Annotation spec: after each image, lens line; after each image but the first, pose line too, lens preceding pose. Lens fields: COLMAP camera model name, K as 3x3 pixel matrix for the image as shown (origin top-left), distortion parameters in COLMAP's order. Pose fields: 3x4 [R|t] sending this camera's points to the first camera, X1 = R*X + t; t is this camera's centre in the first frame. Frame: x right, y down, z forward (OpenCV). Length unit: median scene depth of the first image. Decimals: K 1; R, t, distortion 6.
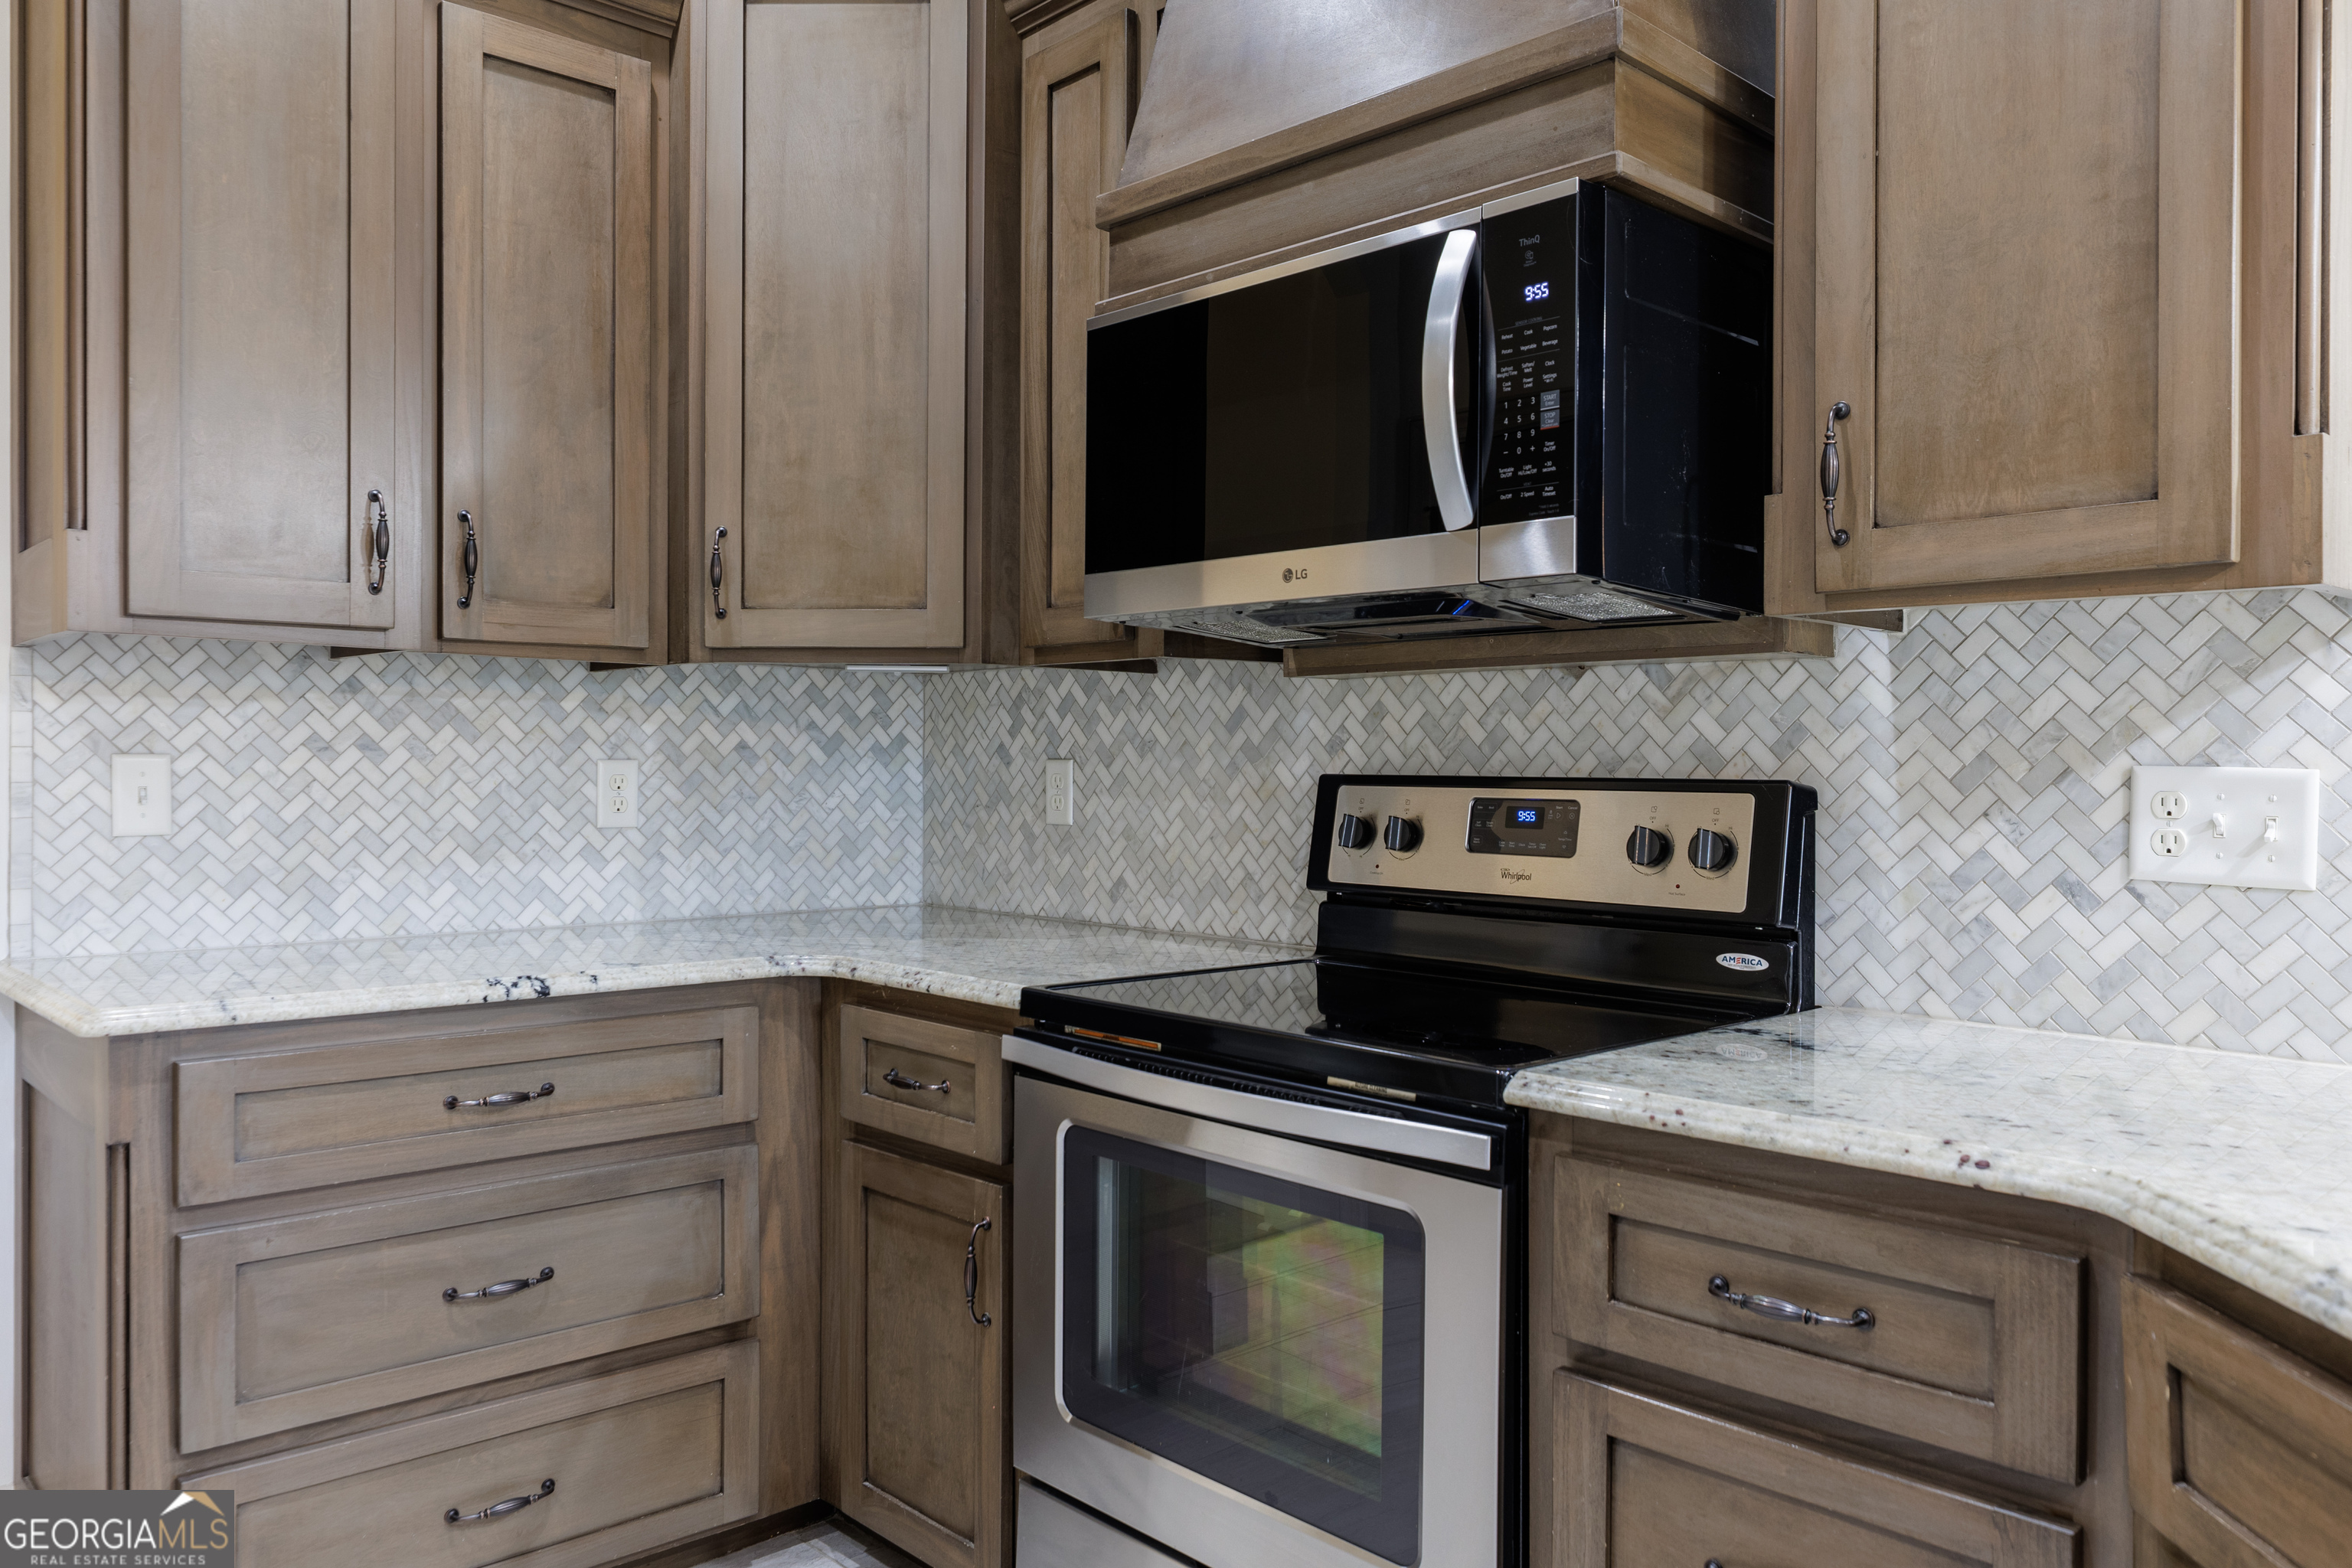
lens RADIAL K [[1704.4, 0, 1175.7], [0, 1704.4, 764.8], [0, 0, 1]] dist [0.006253, 0.003349]
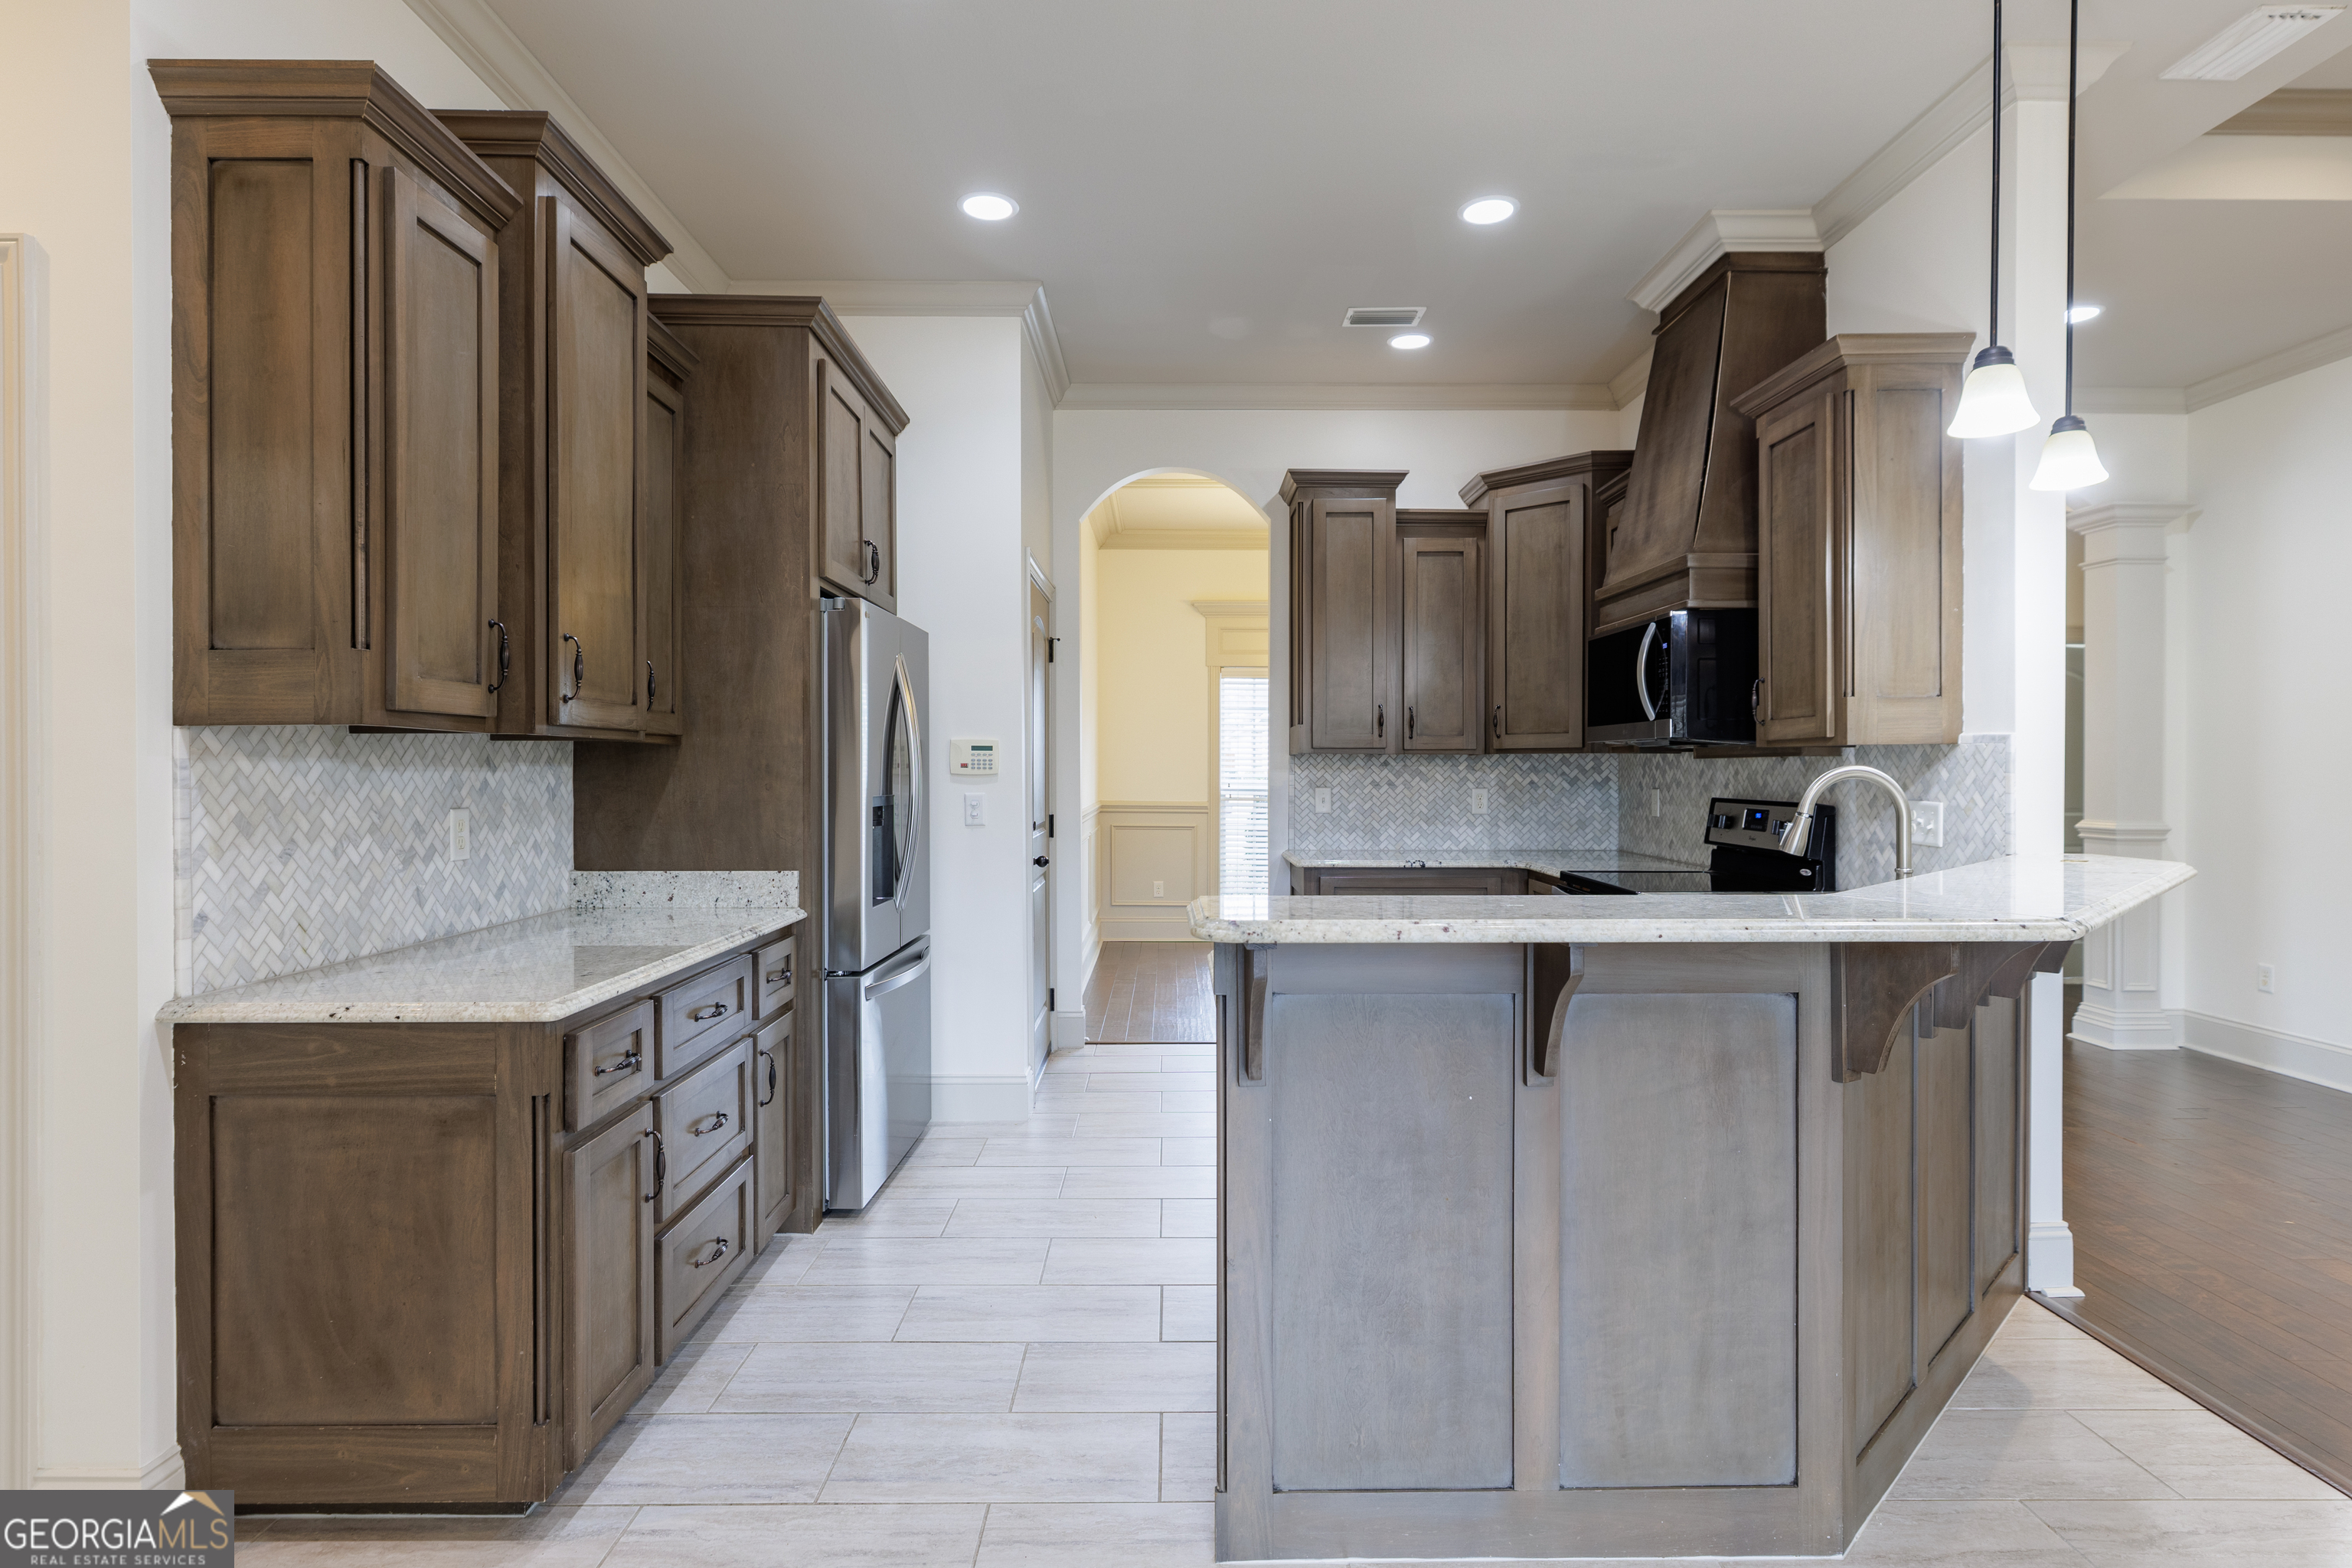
lens RADIAL K [[1301.6, 0, 1181.6], [0, 1301.6, 774.4], [0, 0, 1]] dist [0.002750, 0.000756]
pose [[0.739389, -0.001030, -0.673278, 0.774949], [0.002850, 0.999995, 0.001600, -0.032807], [0.673272, -0.003102, 0.739388, -0.901541]]
